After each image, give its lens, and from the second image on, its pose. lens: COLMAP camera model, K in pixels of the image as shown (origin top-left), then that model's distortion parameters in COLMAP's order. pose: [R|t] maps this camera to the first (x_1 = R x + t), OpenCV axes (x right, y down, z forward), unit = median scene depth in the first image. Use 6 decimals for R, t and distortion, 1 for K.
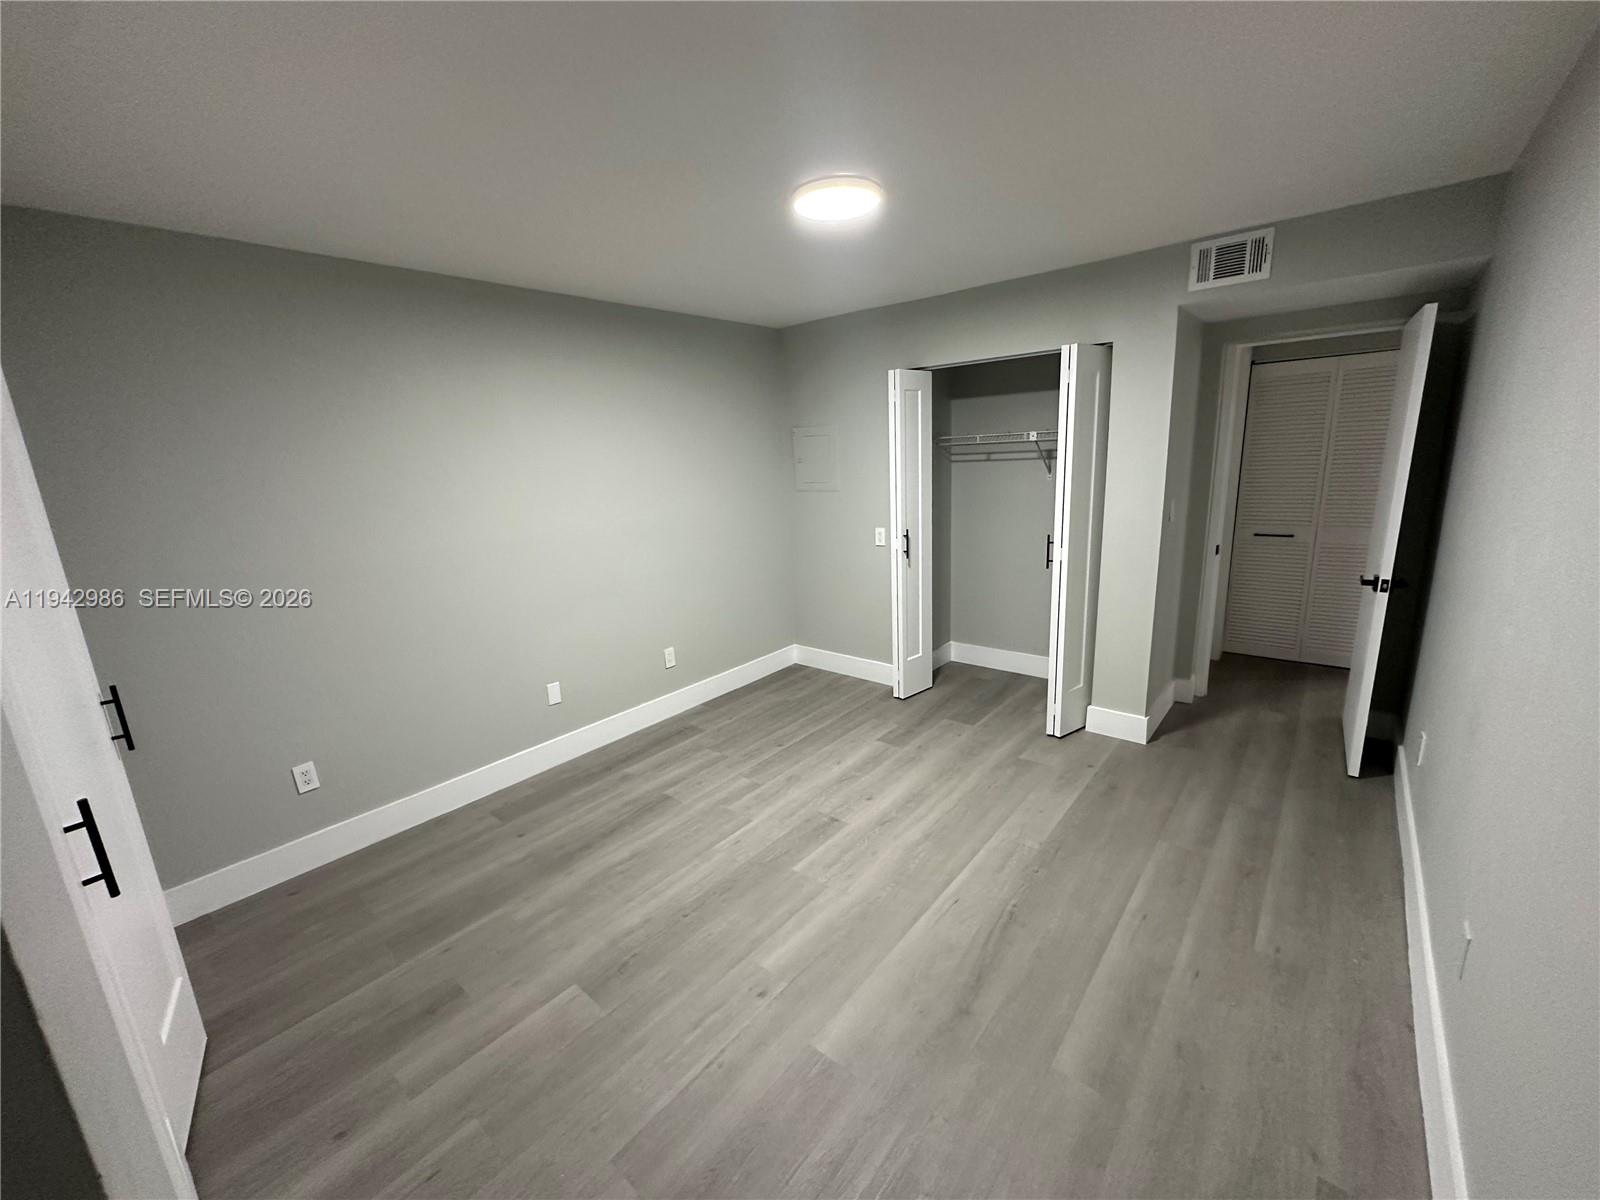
lens RADIAL K [[636.6, 0, 800.7], [0, 636.6, 599.5], [0, 0, 1]] dist [-0.003668, -0.000192]
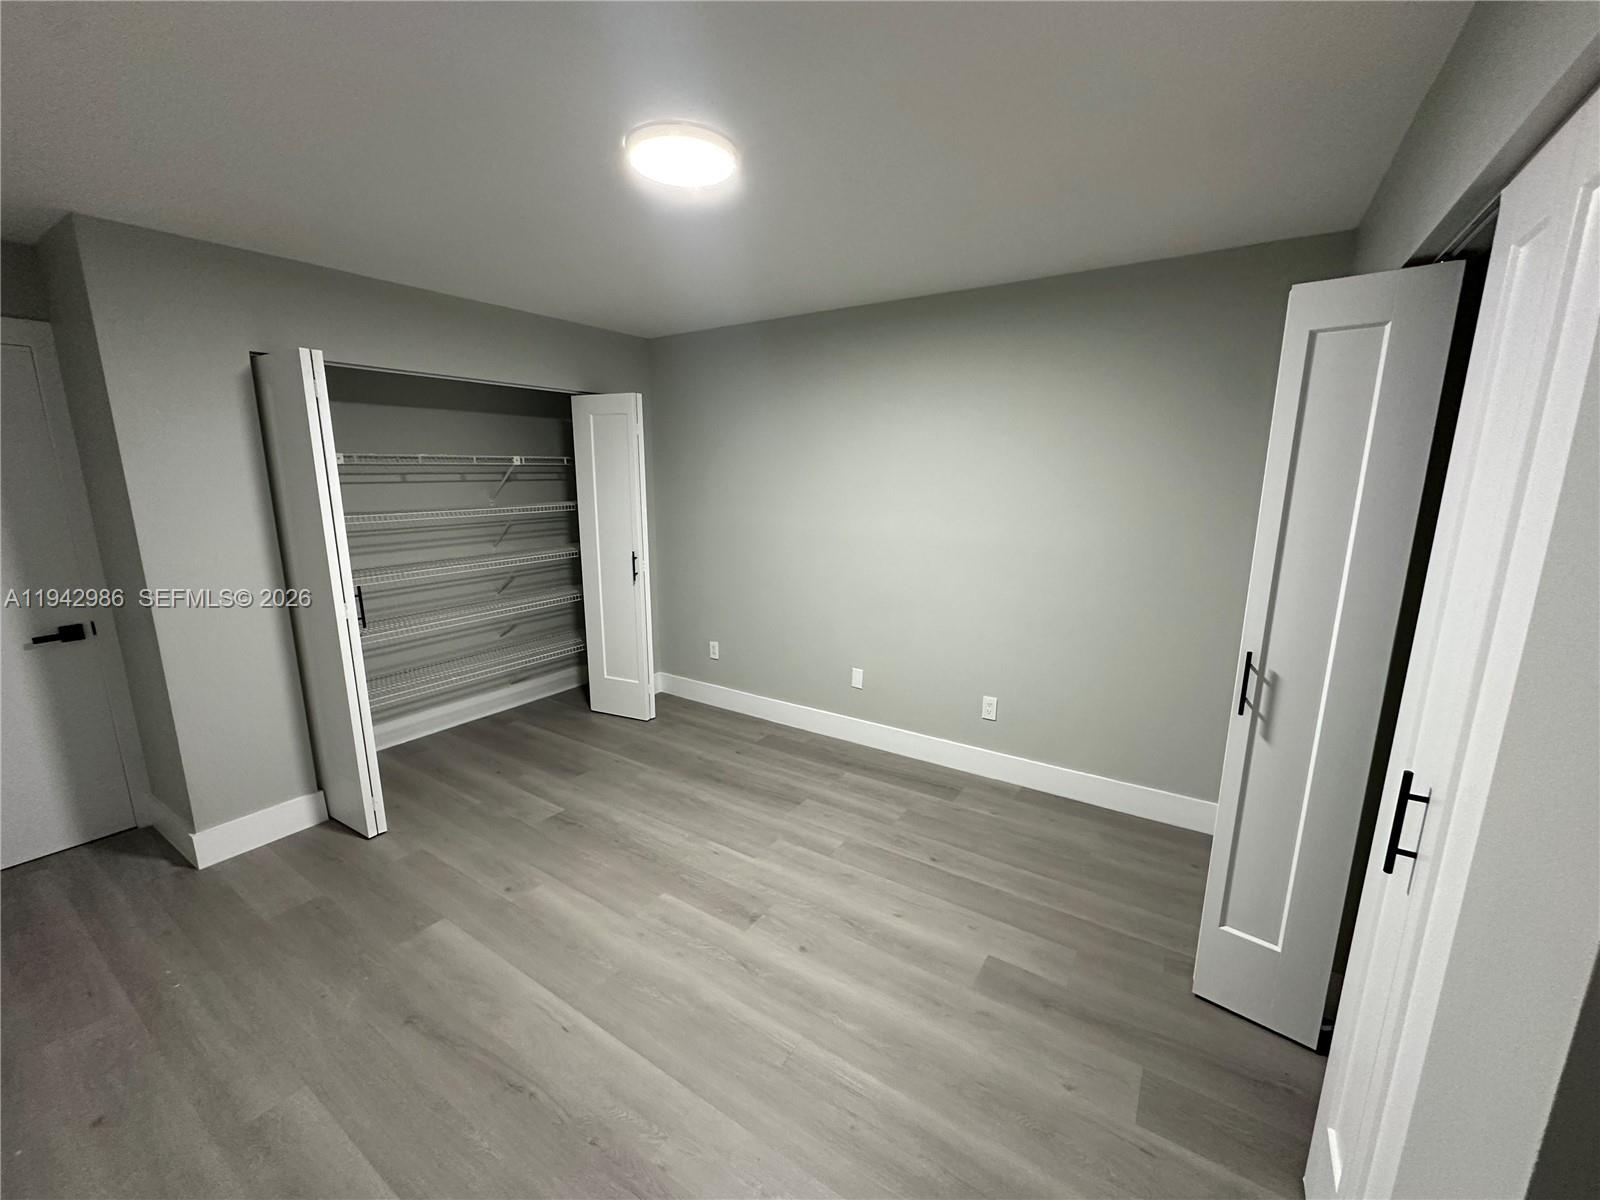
lens RADIAL K [[636.6, 0, 800.7], [0, 636.6, 599.5], [0, 0, 1]] dist [-0.003668, -0.000192]
pose [[0.119947, 0.241779, -0.962889, 0.692401], [-0.232200, 0.949822, 0.209573, -0.208761], [0.965244, 0.198445, 0.170069, 0.783730]]
